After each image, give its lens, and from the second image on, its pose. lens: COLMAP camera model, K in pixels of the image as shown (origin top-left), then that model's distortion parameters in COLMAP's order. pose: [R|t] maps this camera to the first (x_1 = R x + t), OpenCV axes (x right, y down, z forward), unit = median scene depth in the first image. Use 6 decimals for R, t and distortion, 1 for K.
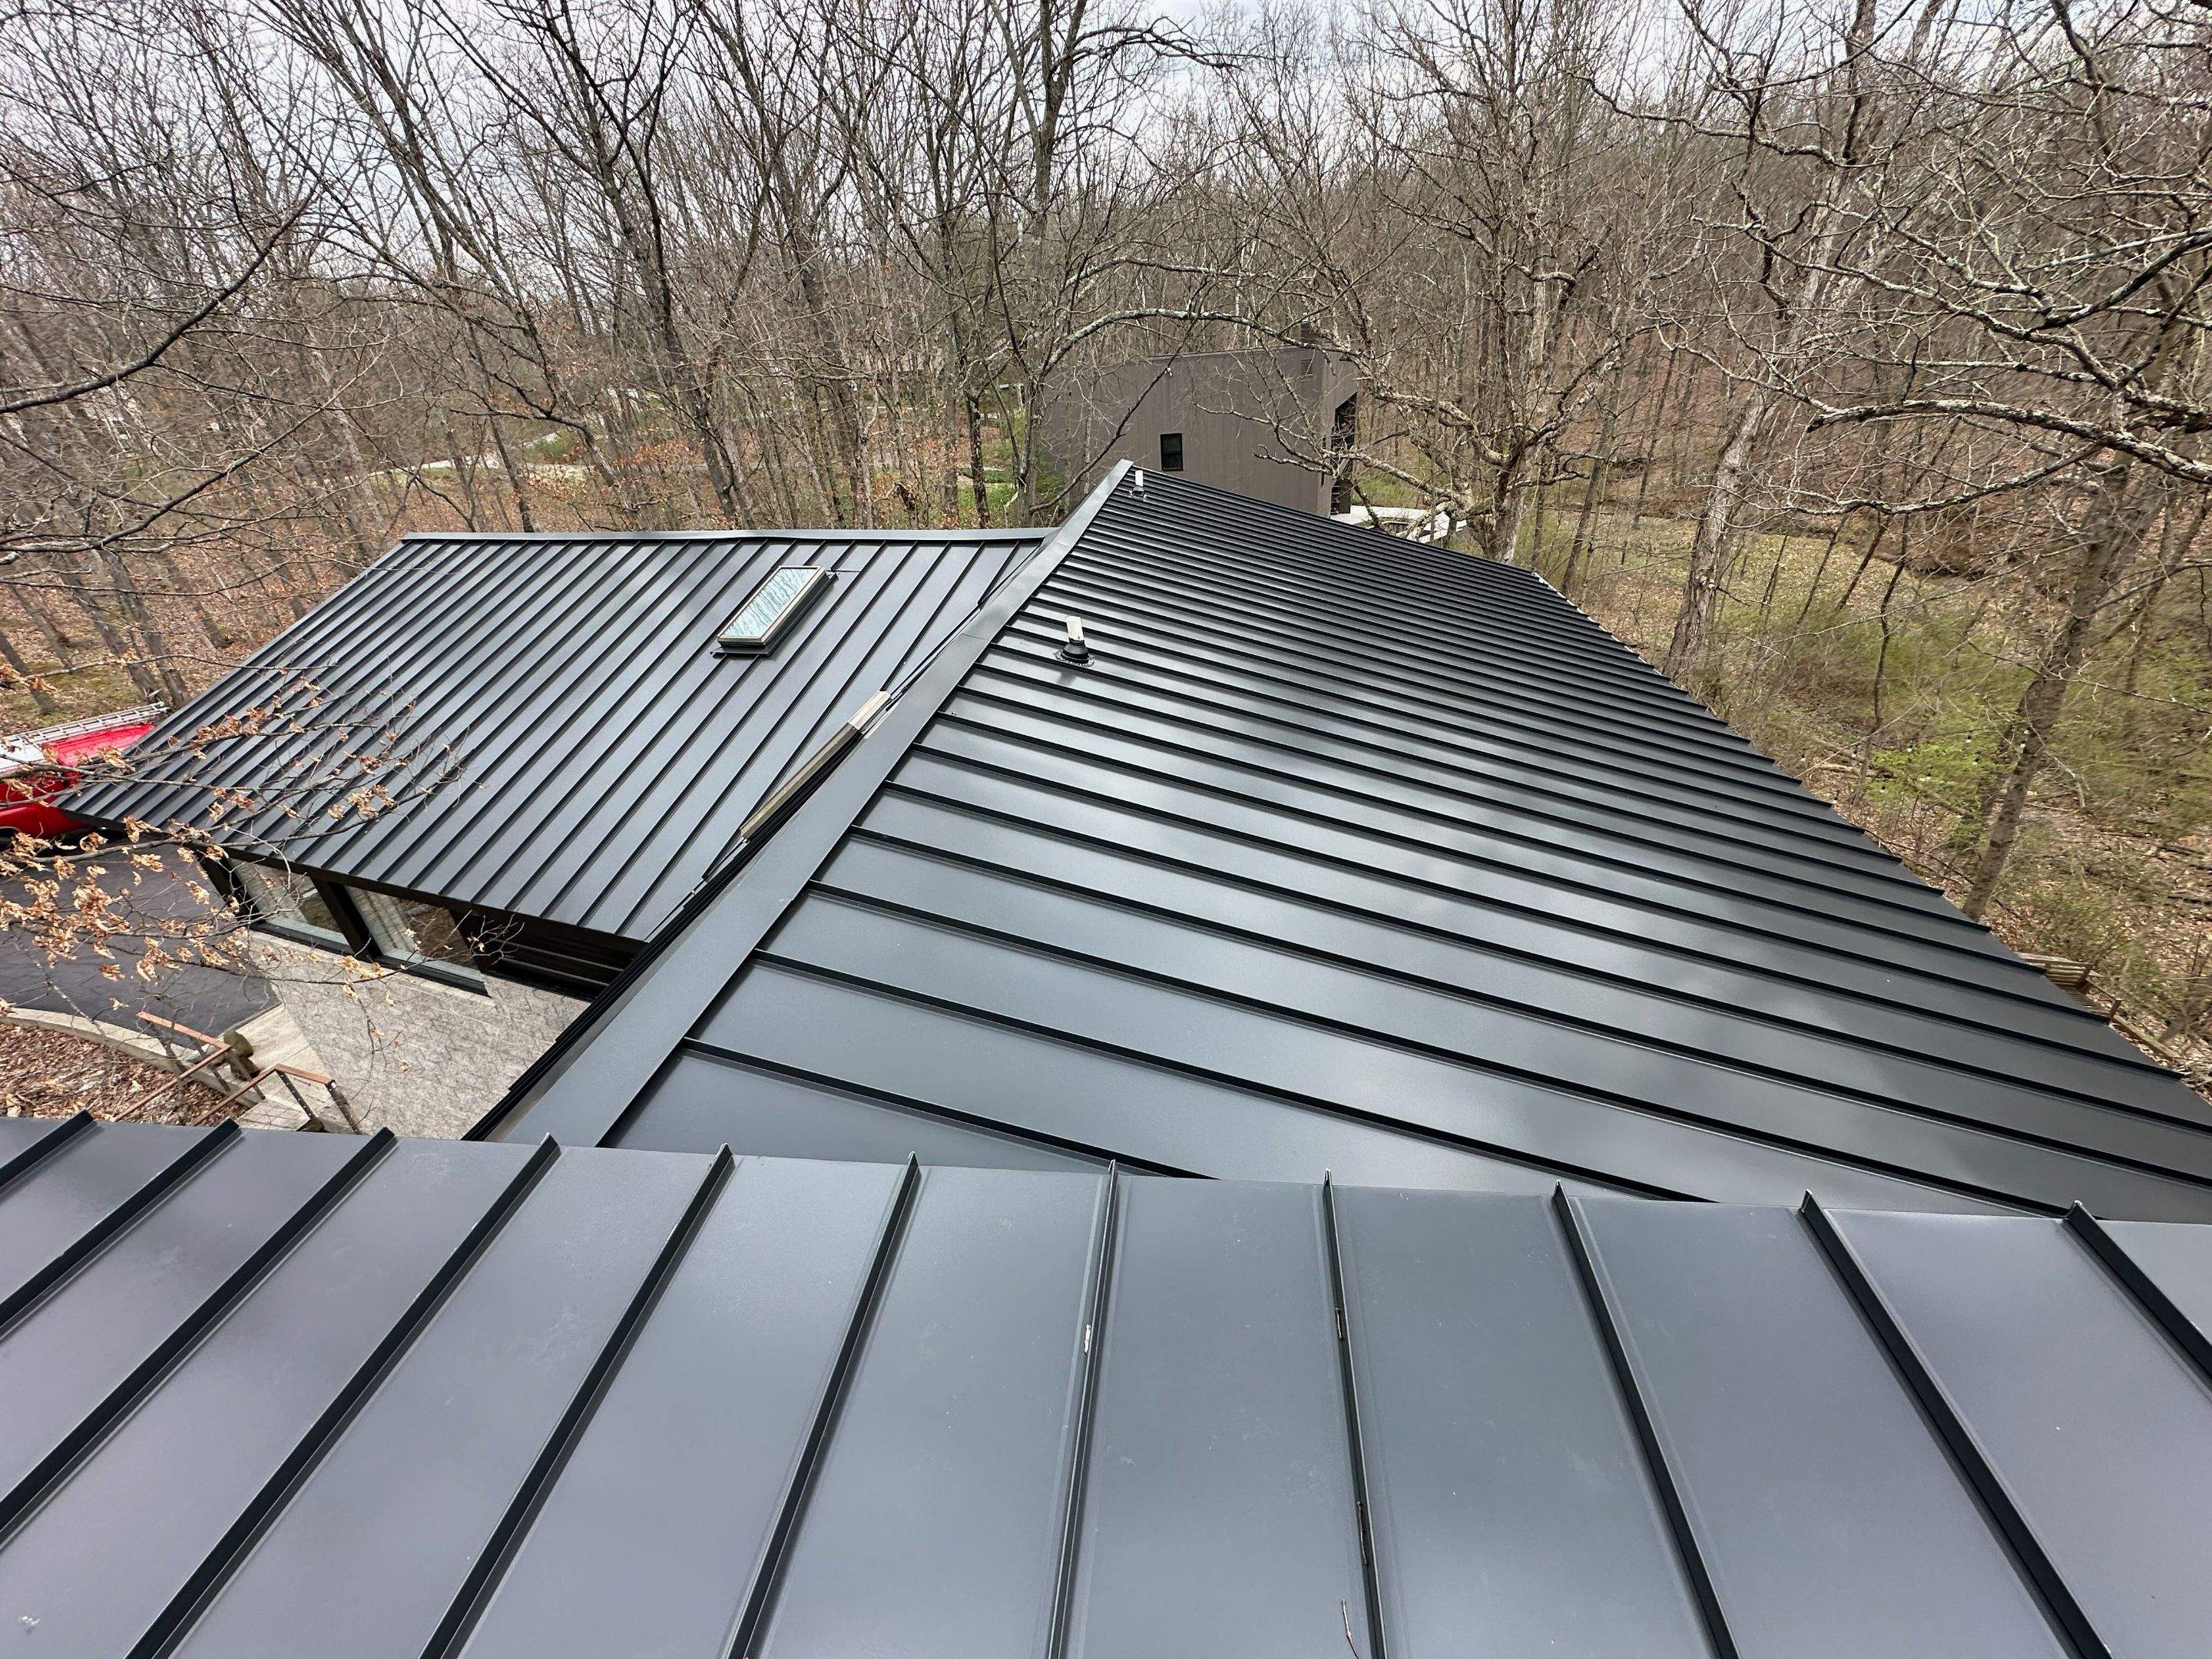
lens RADIAL K [[902.9, 0, 1106.0], [0, 902.9, 829.5], [0, 0, 1]] dist [0.001410, -0.000082]
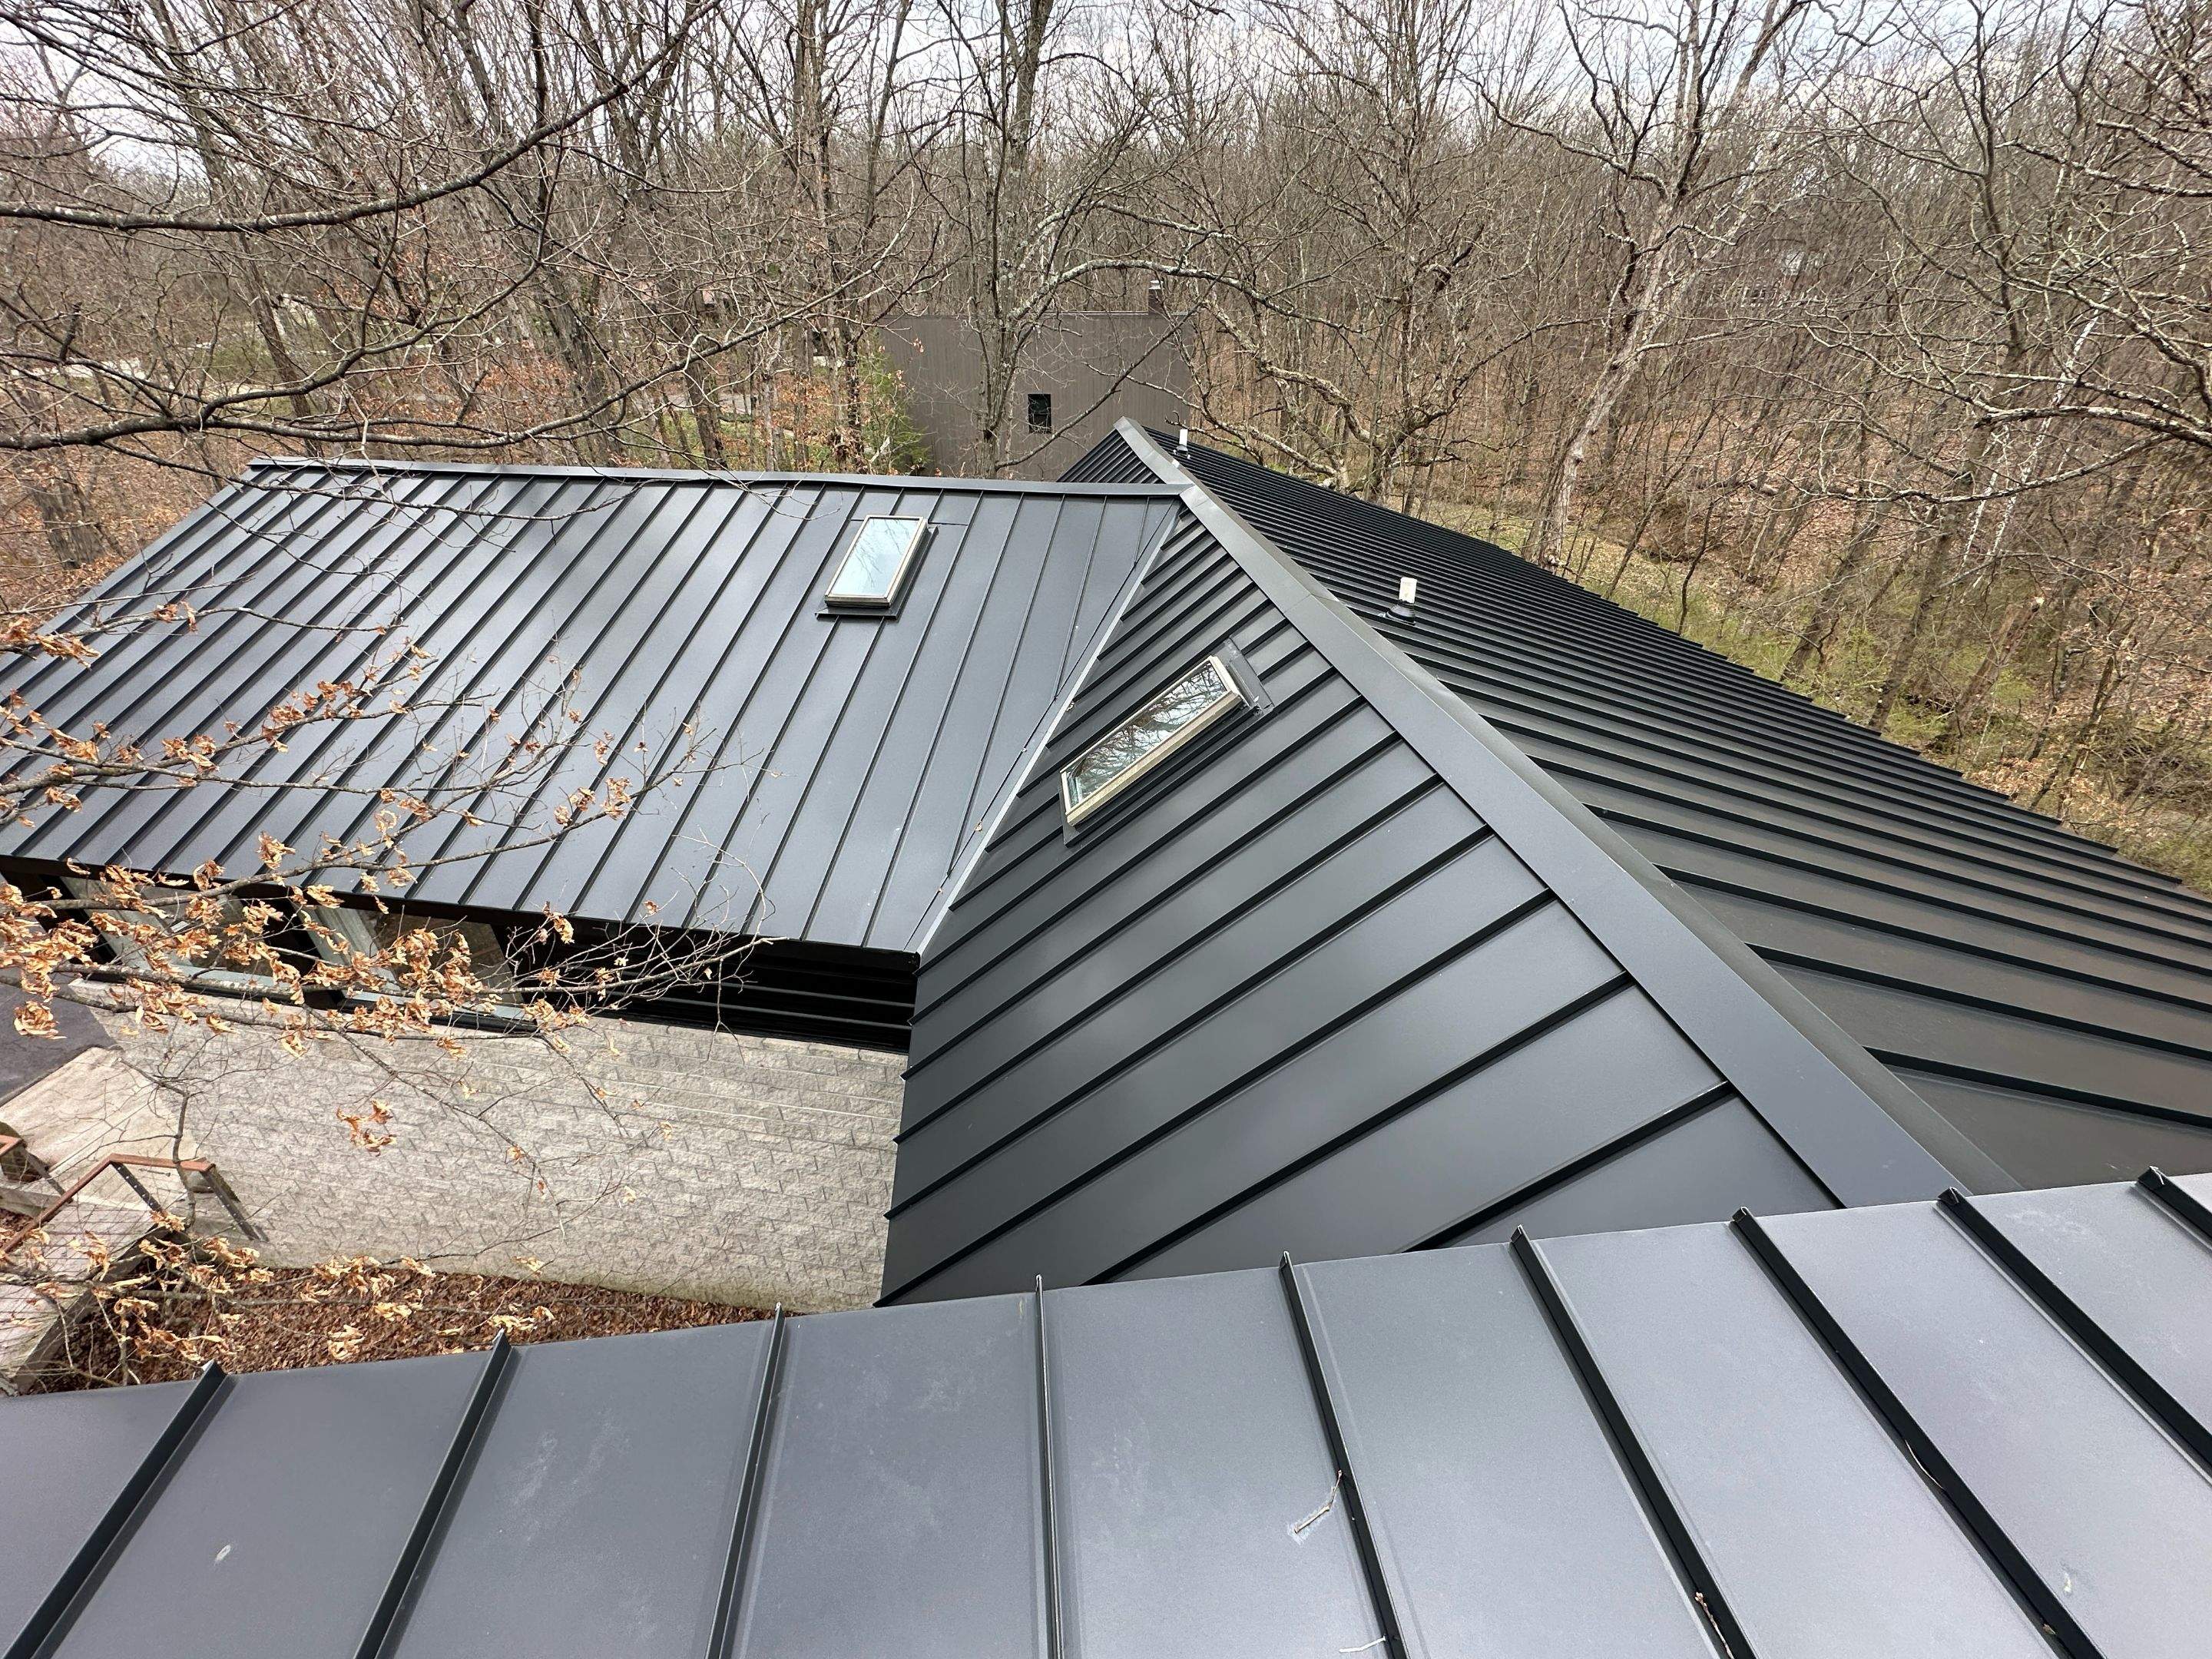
lens RADIAL K [[902.9, 0, 1106.0], [0, 902.9, 829.5], [0, 0, 1]] dist [0.001410, -0.000082]
pose [[0.969231, -0.048084, 0.241411, -0.329764], [0.040157, 0.998484, 0.037651, -0.010137], [-0.242855, -0.026798, 0.969692, 0.077878]]
